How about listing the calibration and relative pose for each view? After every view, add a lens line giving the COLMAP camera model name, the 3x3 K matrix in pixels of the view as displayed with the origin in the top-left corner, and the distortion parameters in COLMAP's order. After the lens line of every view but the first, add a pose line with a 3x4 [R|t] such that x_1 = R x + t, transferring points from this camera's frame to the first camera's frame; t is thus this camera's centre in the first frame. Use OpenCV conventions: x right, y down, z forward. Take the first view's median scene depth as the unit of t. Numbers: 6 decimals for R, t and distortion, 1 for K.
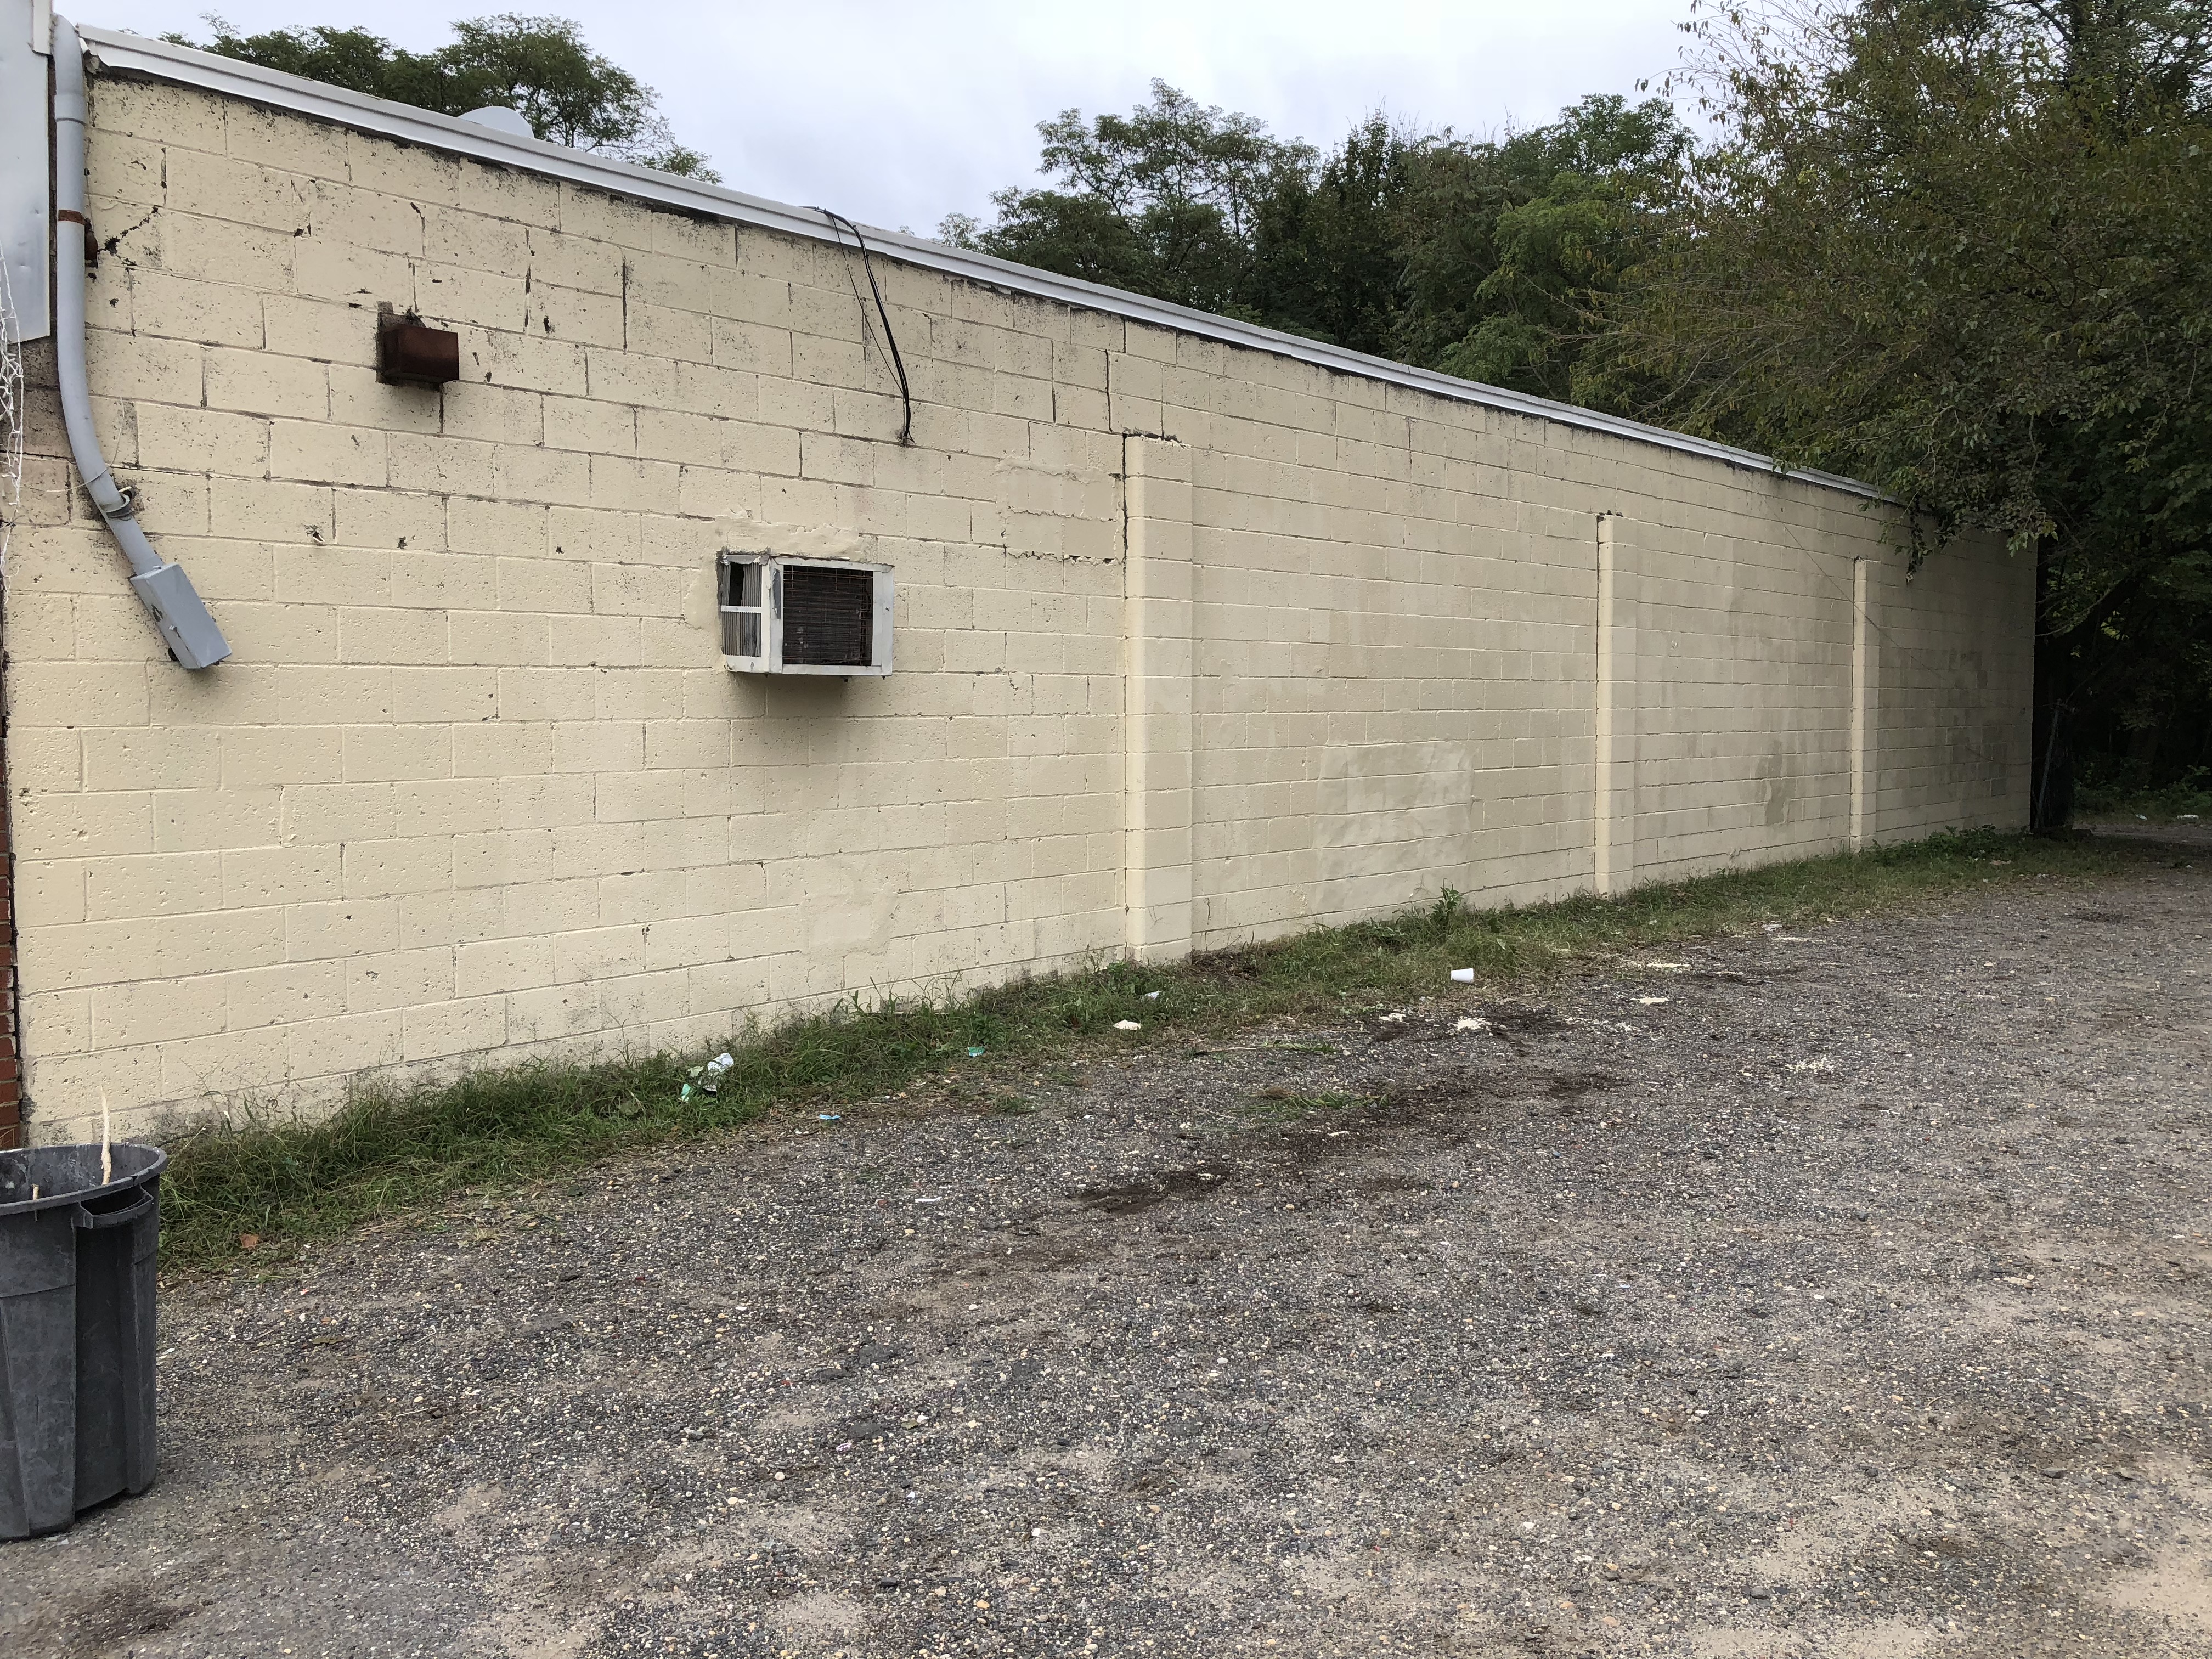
lens RADIAL K [[1825.4, 0, 1107.5], [0, 1825.4, 832.5], [0, 0, 1]] dist [0.034340, 0.011712]
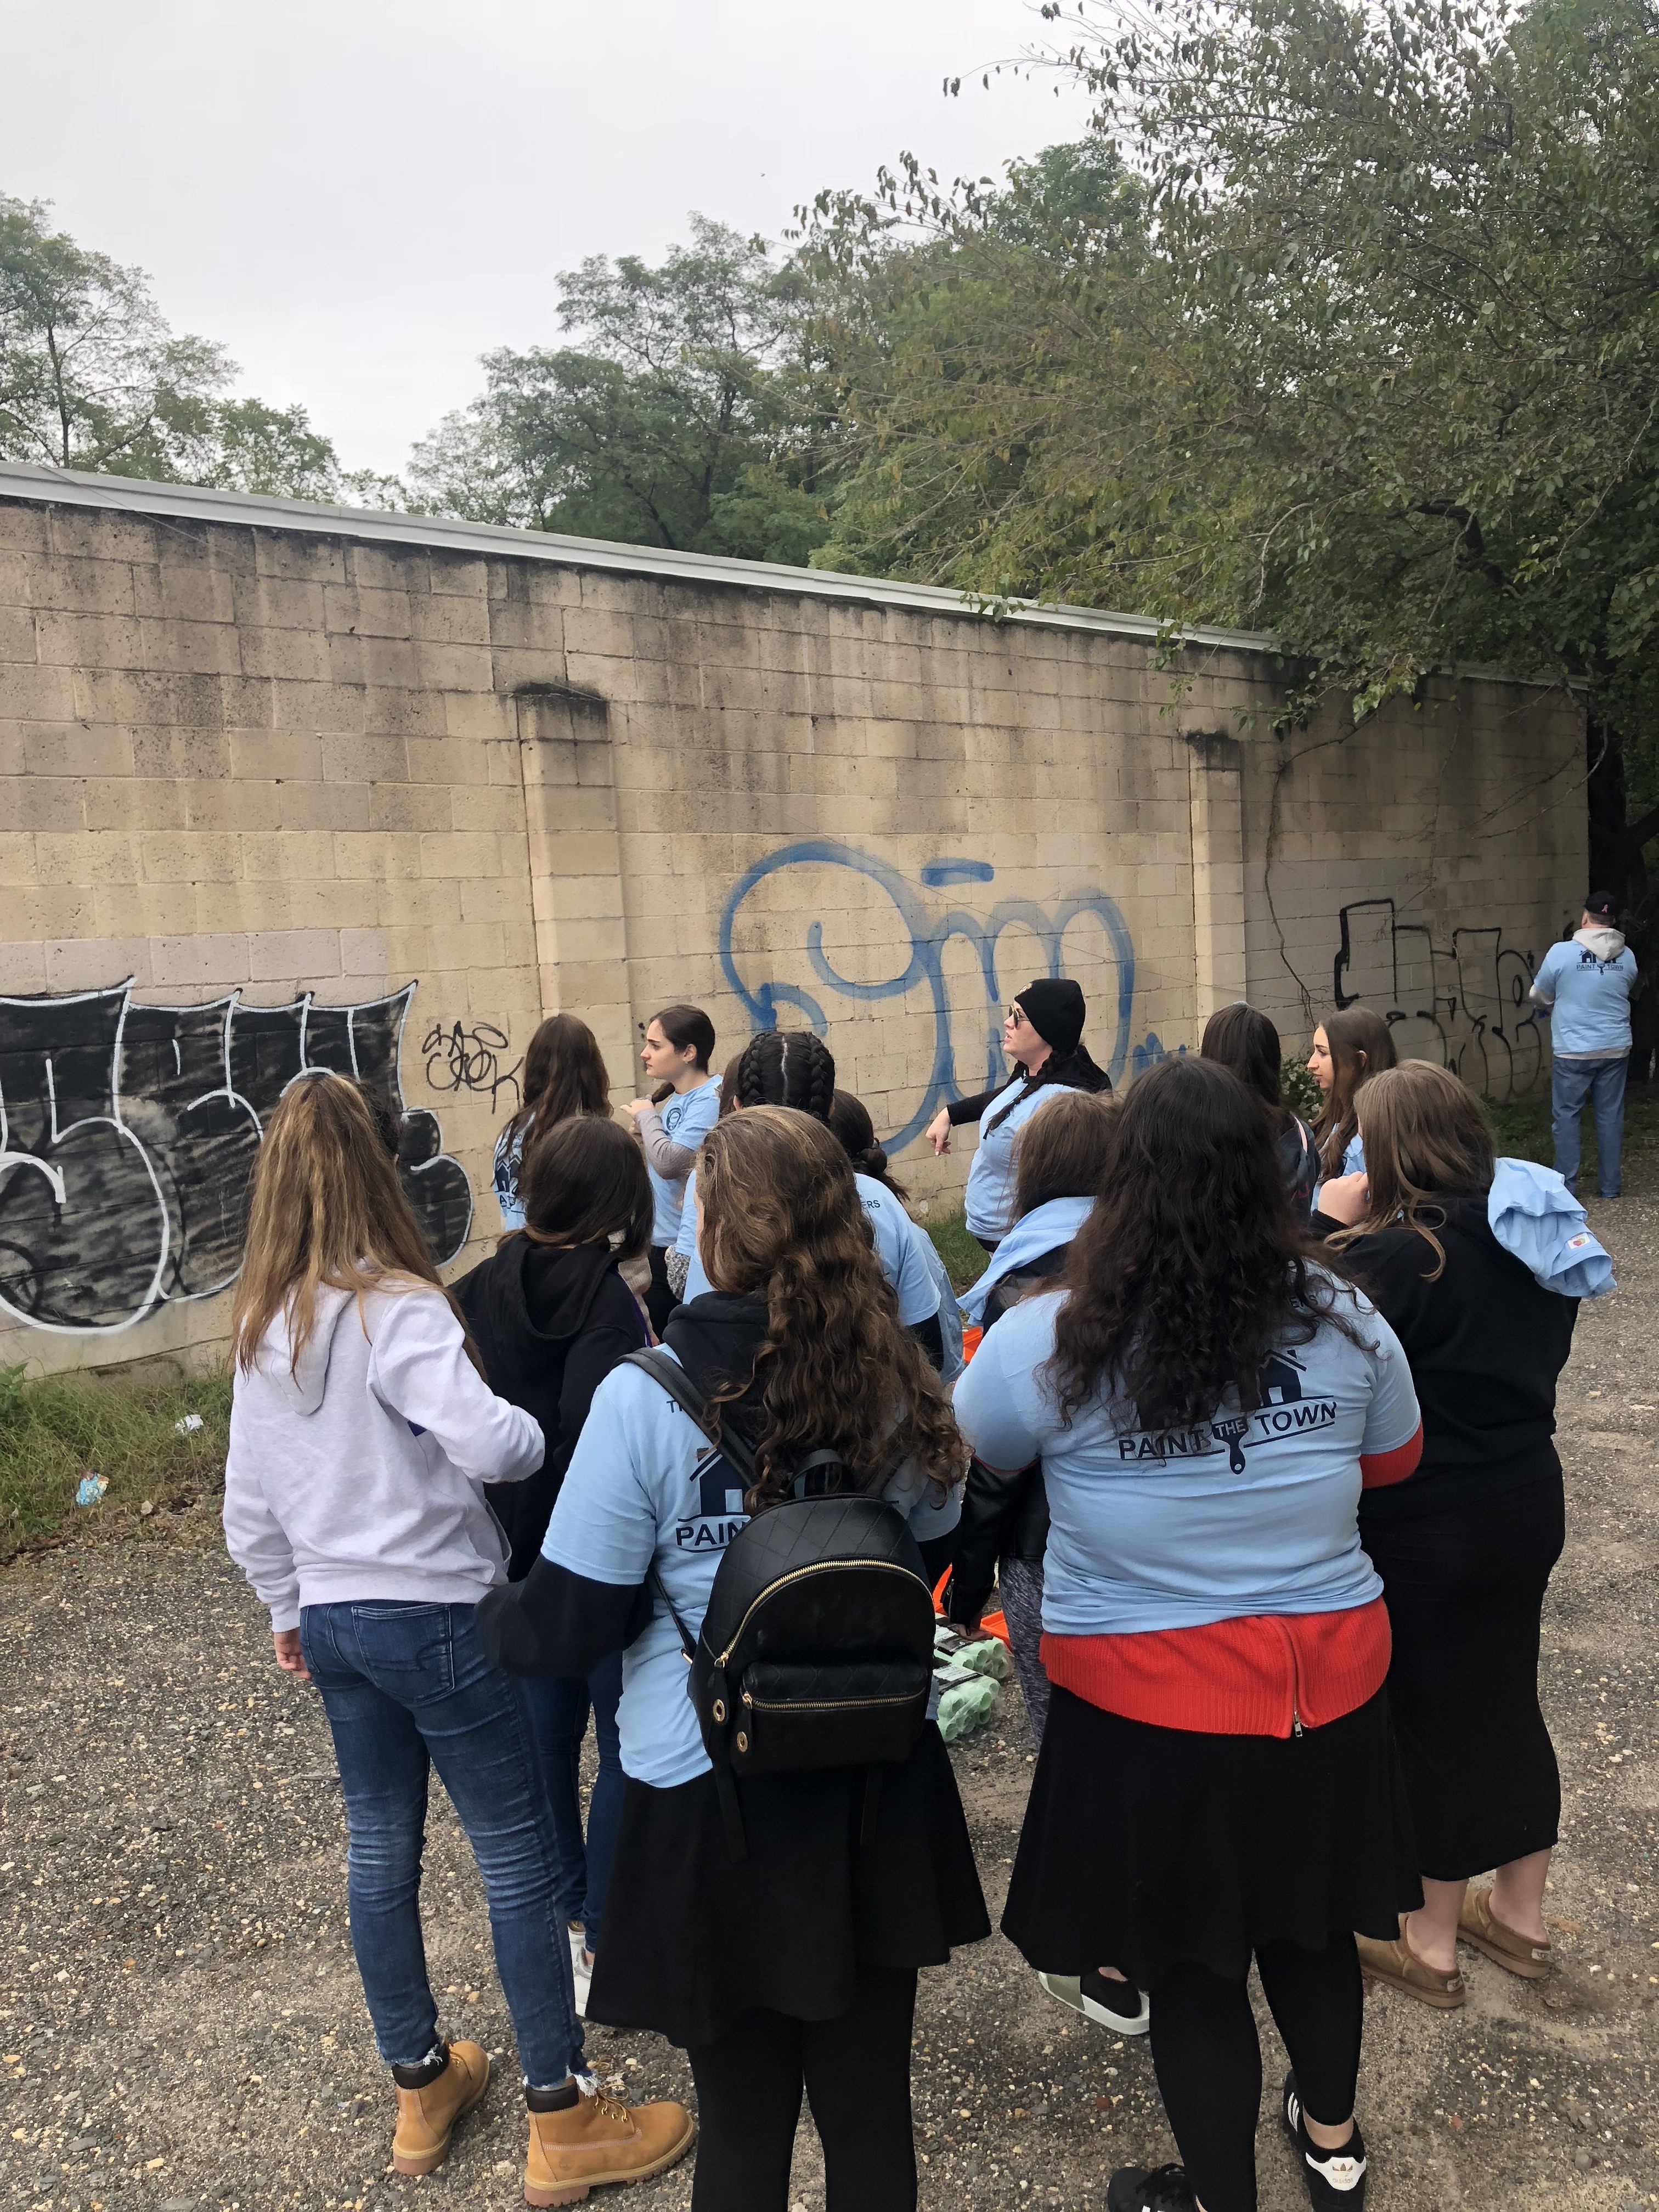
lens RADIAL K [[1815.7, 0, 838.0], [0, 1815.7, 1106.2], [0, 0, 1]] dist [0.015700, 0.037638]
pose [[0.995365, -0.040769, -0.087099, 0.330291], [0.043820, 0.998481, 0.033407, -0.039277], [0.085605, -0.037069, 0.995639, 0.304488]]
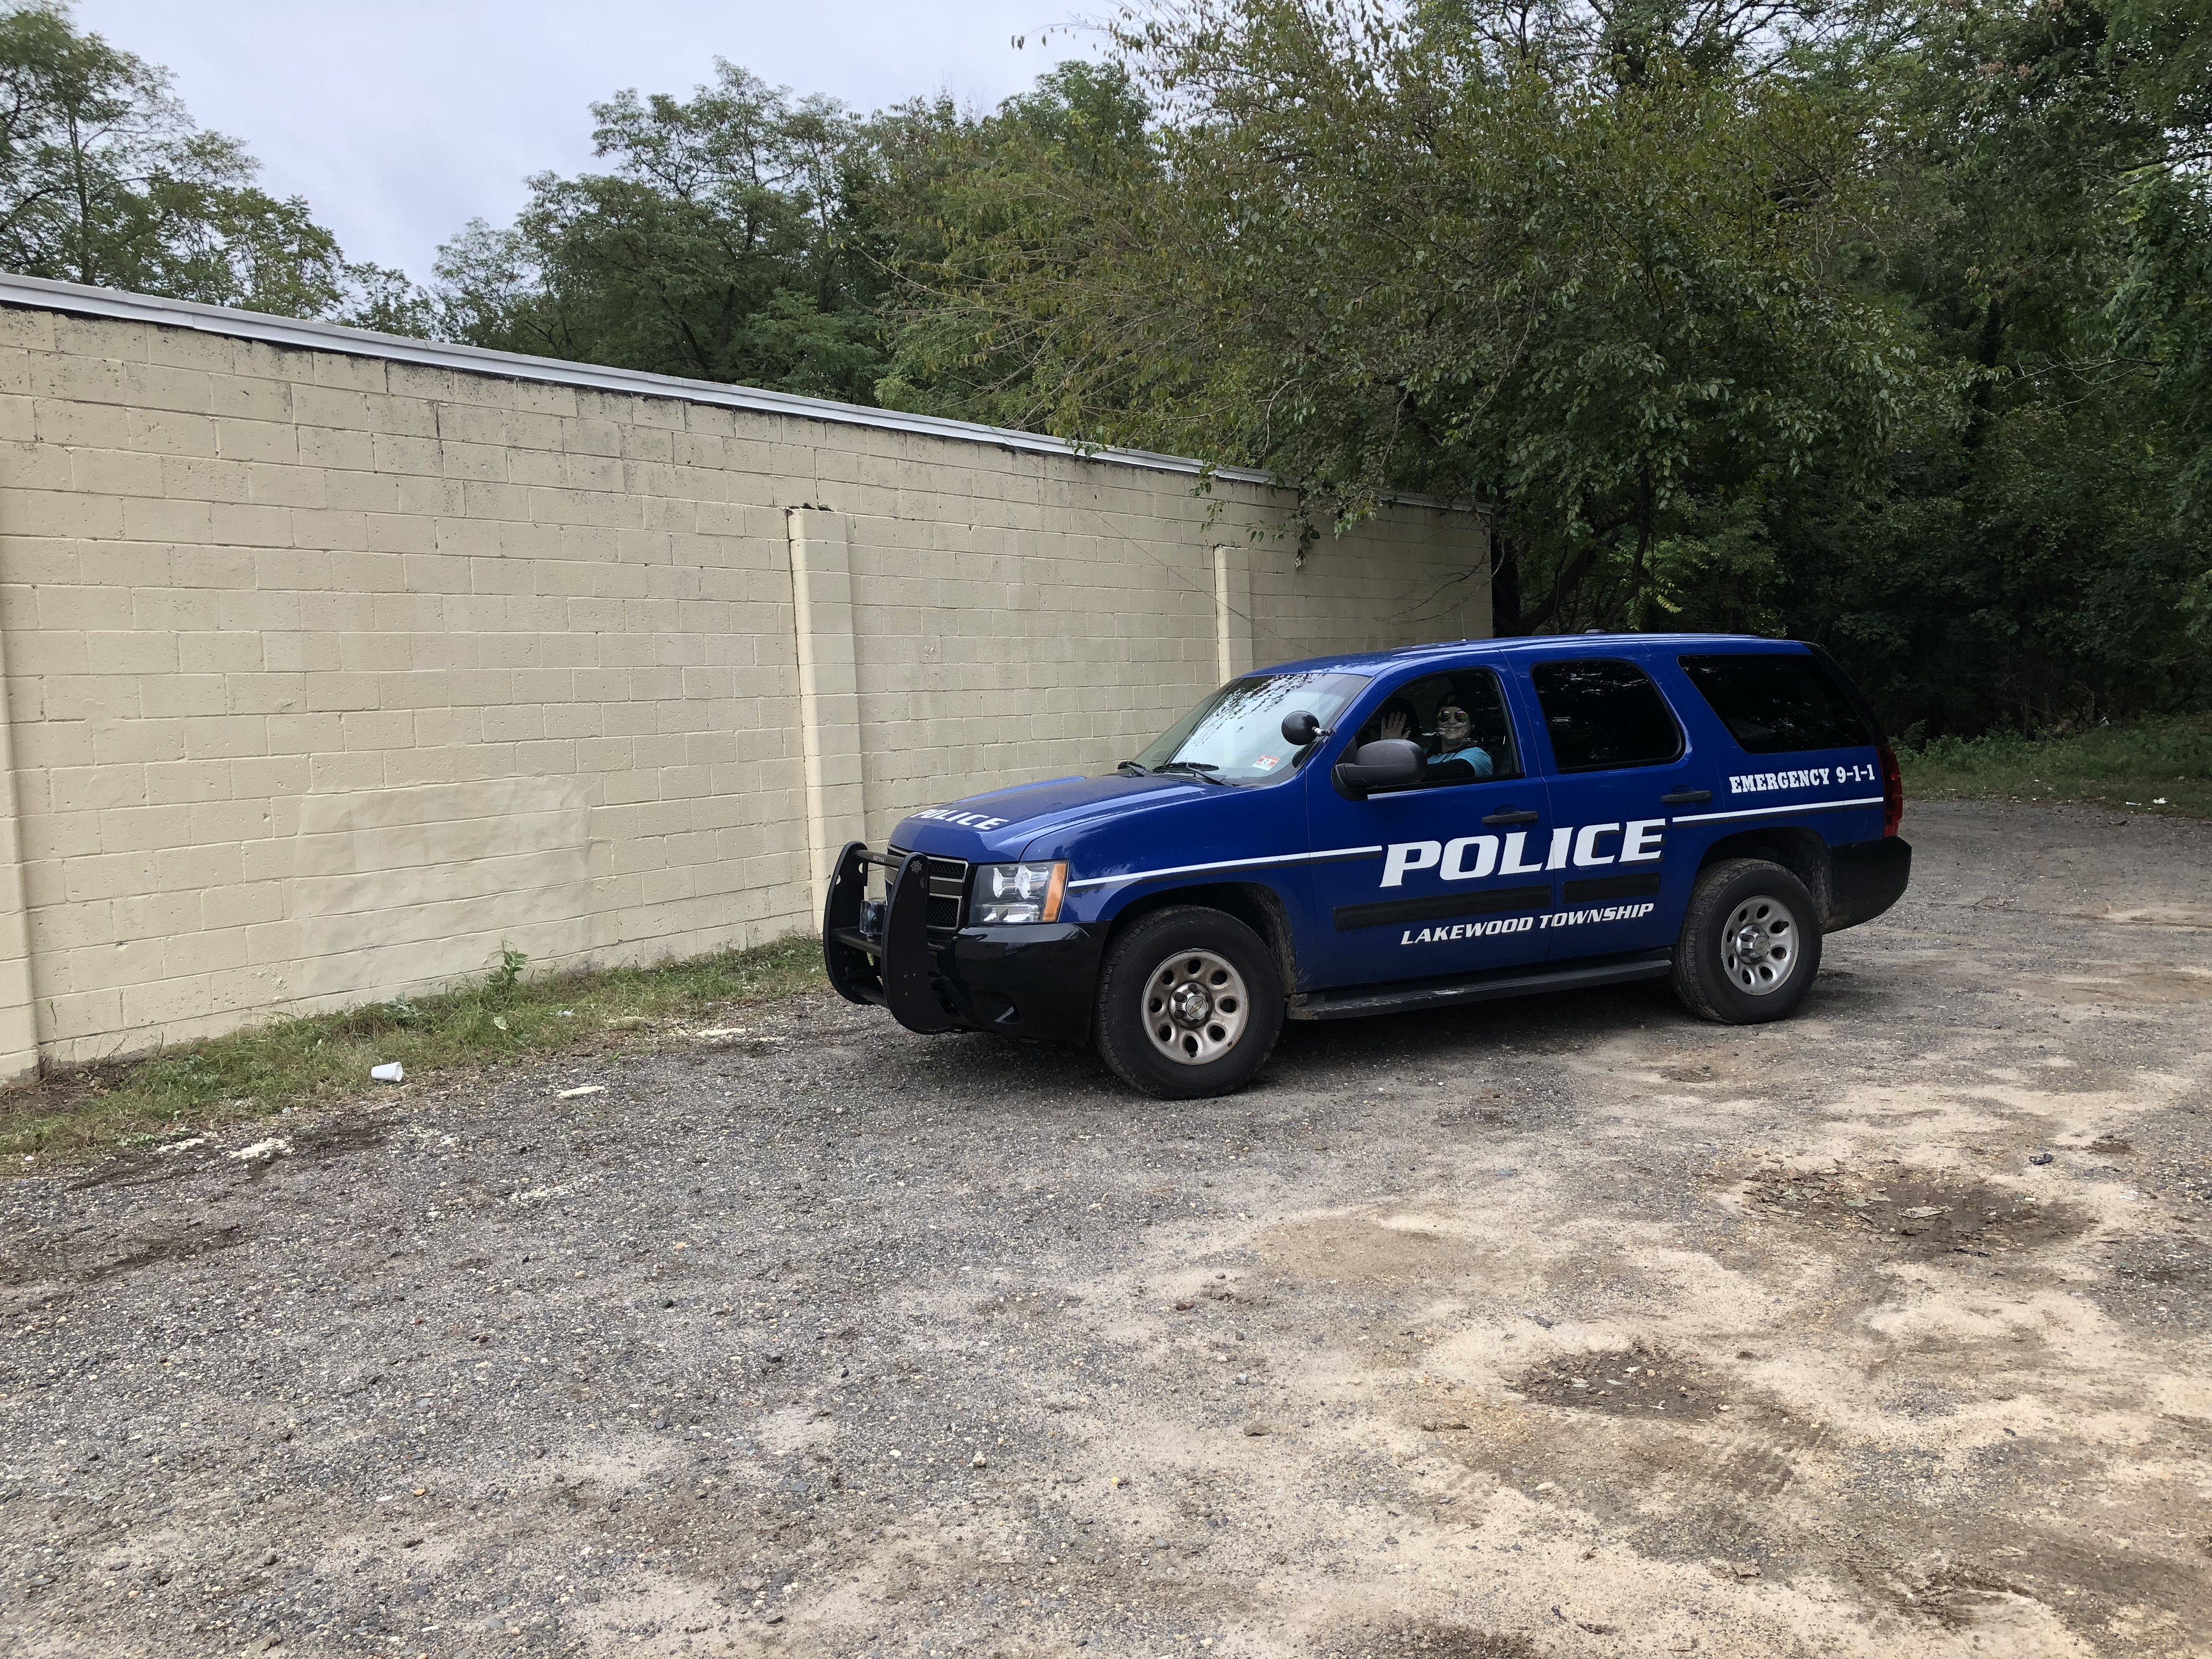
lens RADIAL K [[1825.4, 0, 1109.3], [0, 1825.4, 831.0], [0, 0, 1]] dist [0.034340, 0.011712]
pose [[0.994479, -0.048715, 0.092941, 0.260711], [0.048668, 0.998811, 0.002780, -0.009836], [-0.092966, 0.001758, 0.995668, 0.081840]]
